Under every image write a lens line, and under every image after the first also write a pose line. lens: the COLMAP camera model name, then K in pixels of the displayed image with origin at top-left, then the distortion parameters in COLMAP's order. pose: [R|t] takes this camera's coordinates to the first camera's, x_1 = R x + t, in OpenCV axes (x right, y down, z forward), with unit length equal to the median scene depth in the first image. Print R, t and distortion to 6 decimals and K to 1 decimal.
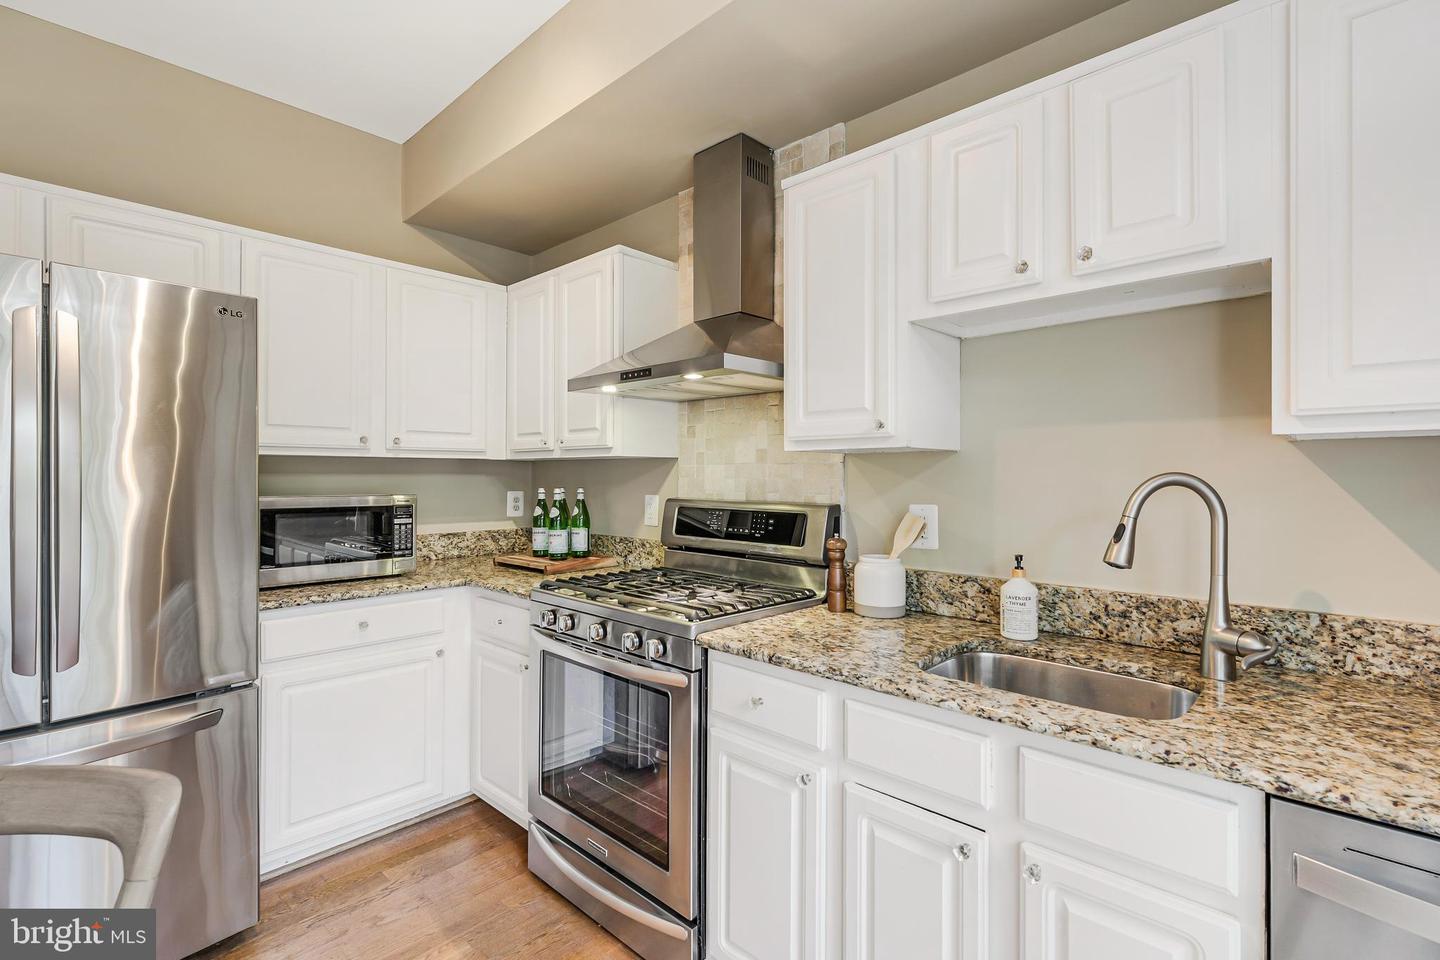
lens RADIAL K [[667.2, 0, 722.0], [0, 667.2, 474.7], [0, 0, 1]] dist [-0.000302, -0.000086]
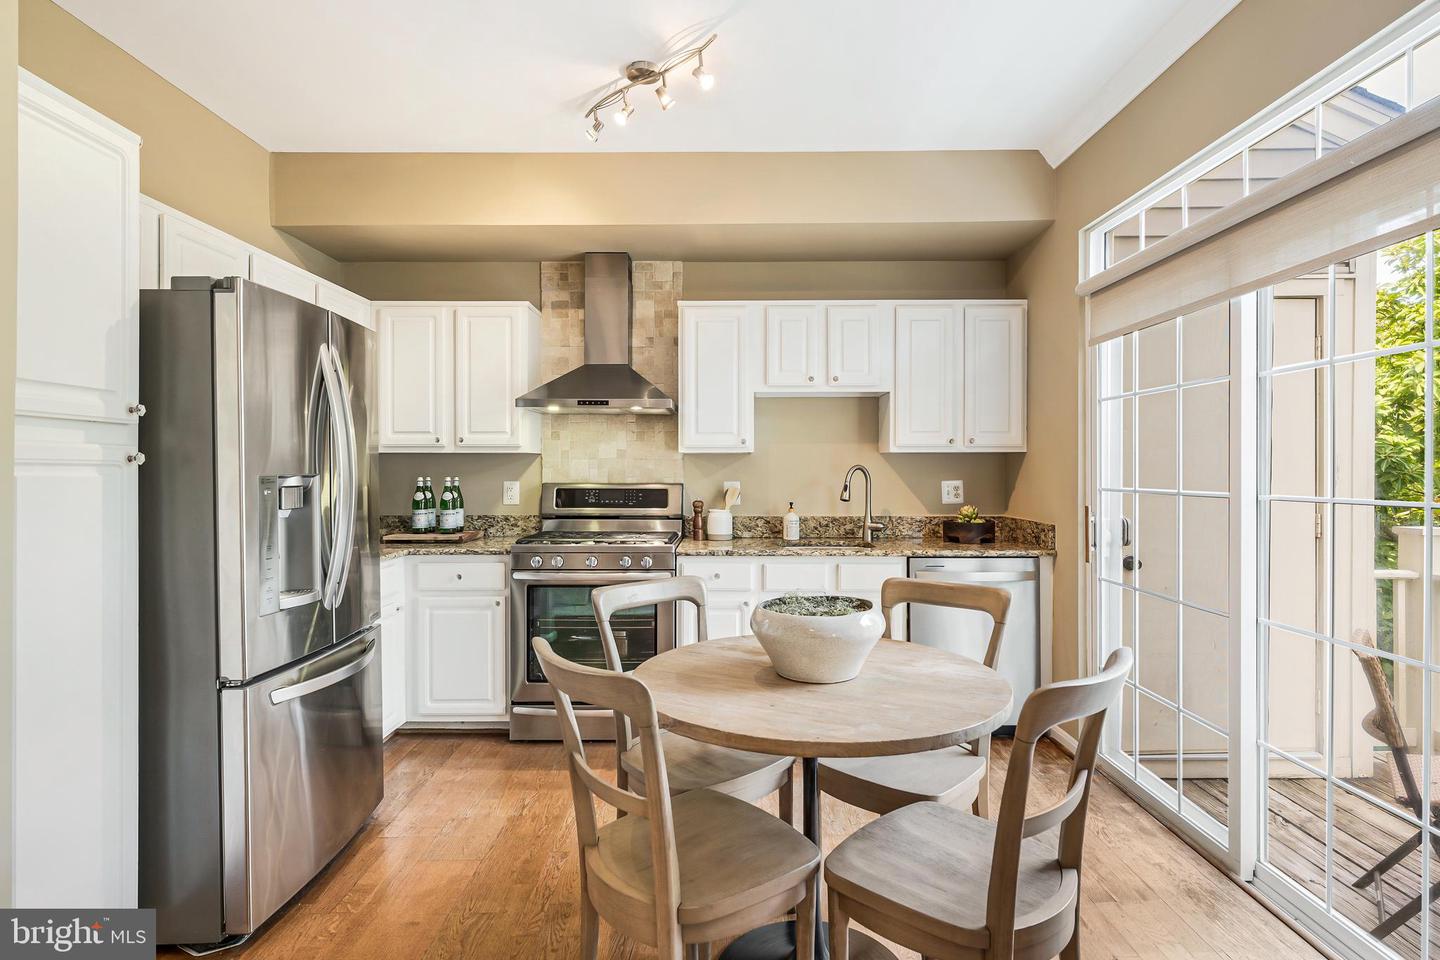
lens RADIAL K [[762.5, 0, 720.0], [0, 762.5, 480.0], [0, 0, 1]] dist [-0.003252, 0.001359]
pose [[0.732897, -0.010196, 0.680263, -1.216029], [0.001355, 0.999908, 0.013527, 0.010329], [-0.680338, -0.008993, 0.732843, -0.576449]]
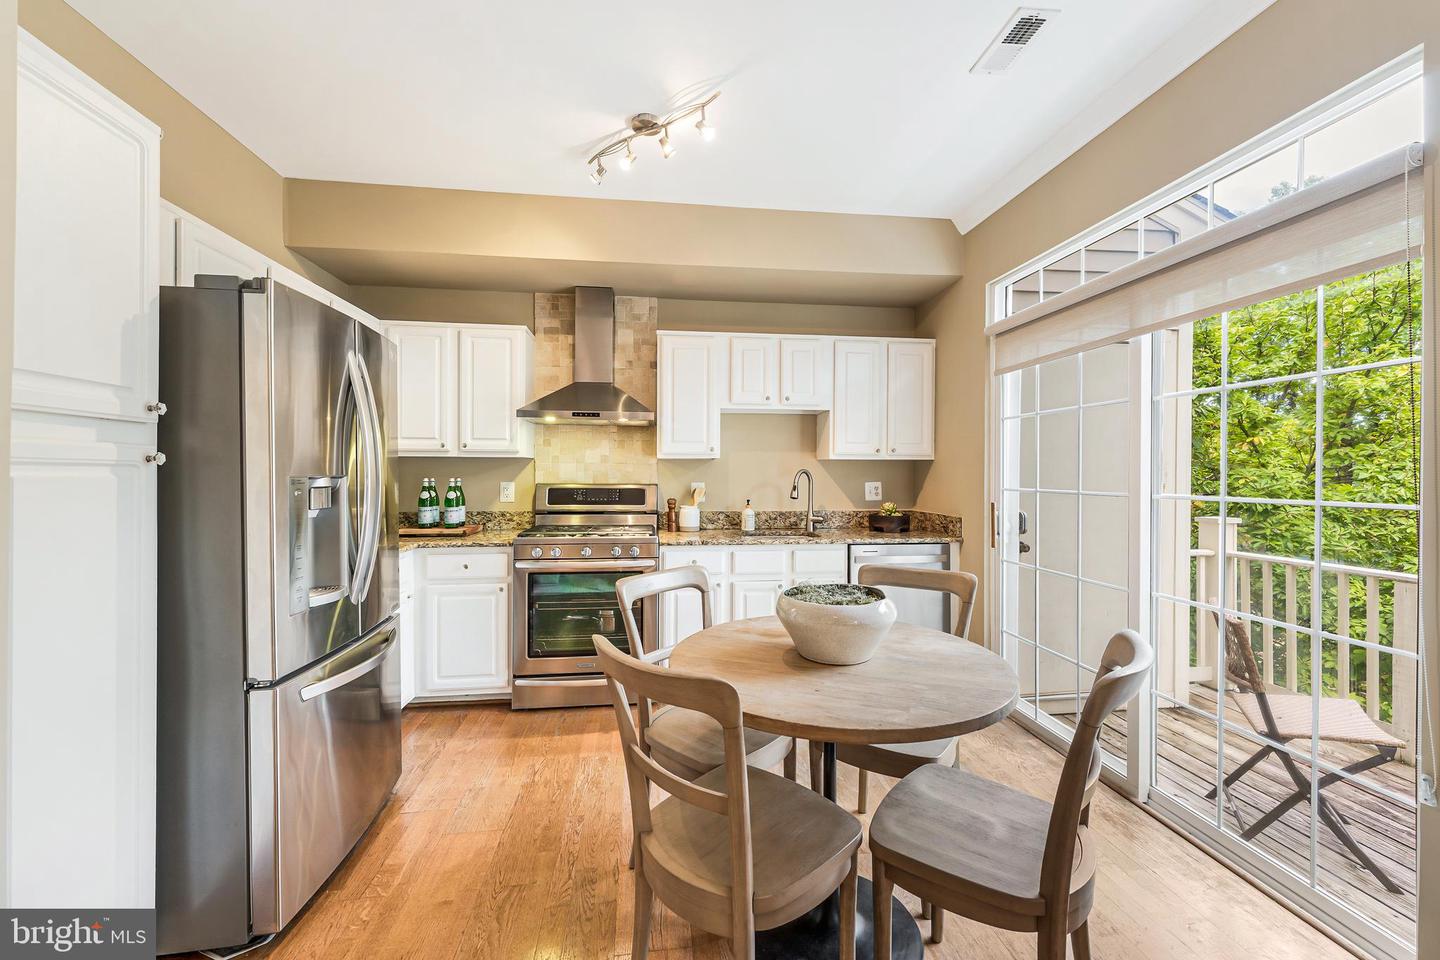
lens RADIAL K [[587.2, 0, 722.9], [0, 587.2, 480.7], [0, 0, 1]] dist [0.000321, -0.000712]
pose [[0.635360, -0.008582, 0.772169, -1.215673], [-0.002866, 0.999905, 0.013471, 0.010509], [-0.772211, -0.010772, 0.635275, -0.351375]]
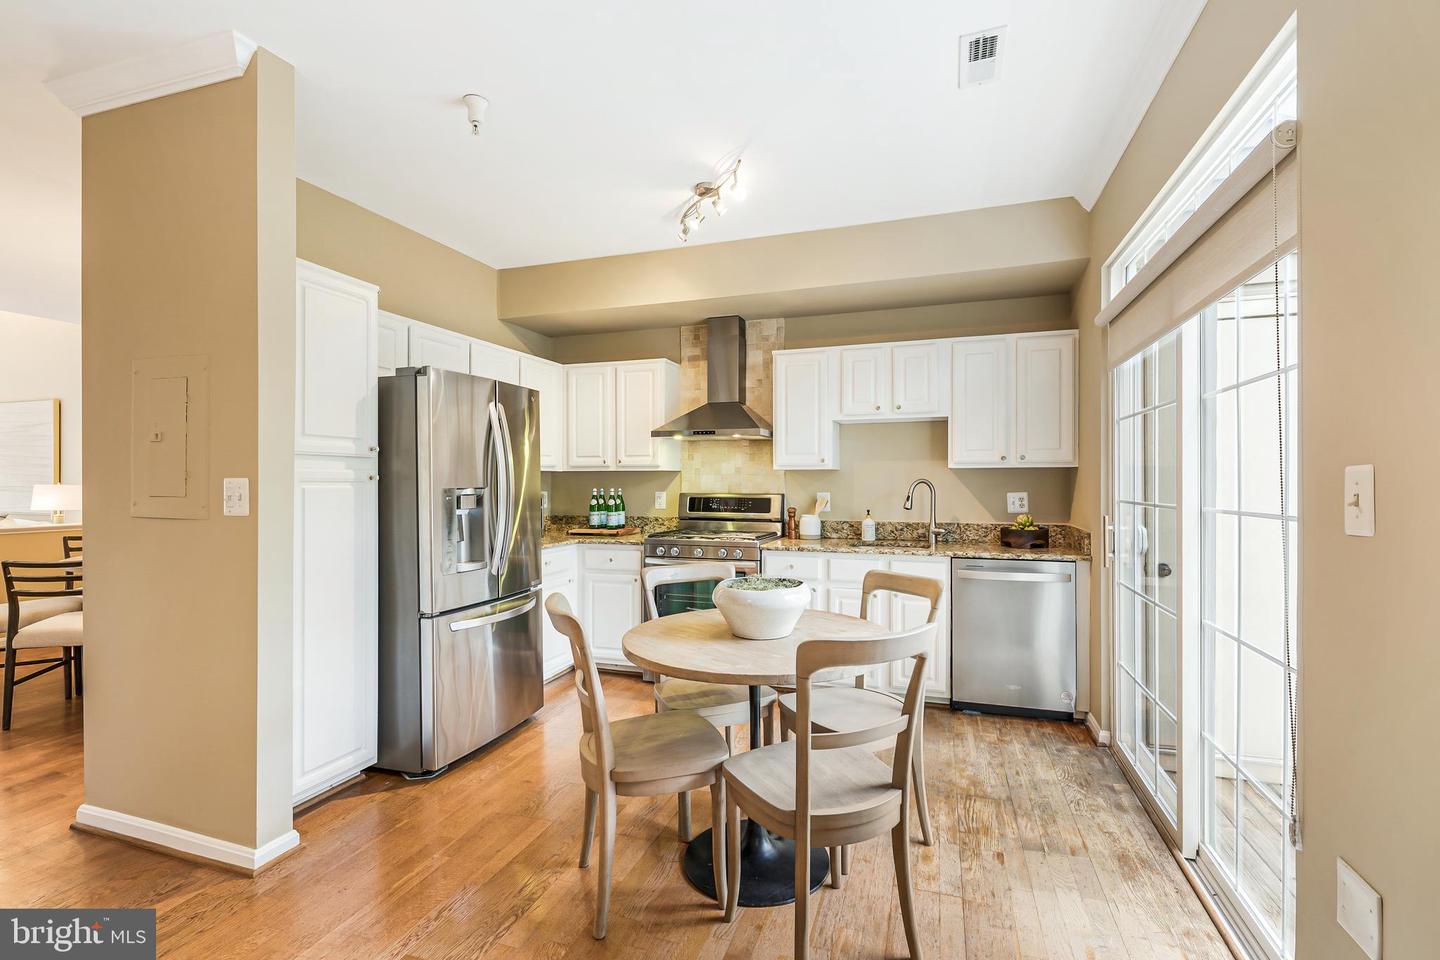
lens RADIAL K [[655.7, 0, 719.3], [0, 655.7, 489.7], [0, 0, 1]] dist [-0.000620, -0.000108]
pose [[0.911862, -0.007146, 0.410435, -0.995256], [0.002450, 0.999925, 0.011966, 0.005857], [-0.410490, -0.009906, 0.911811, -0.970629]]
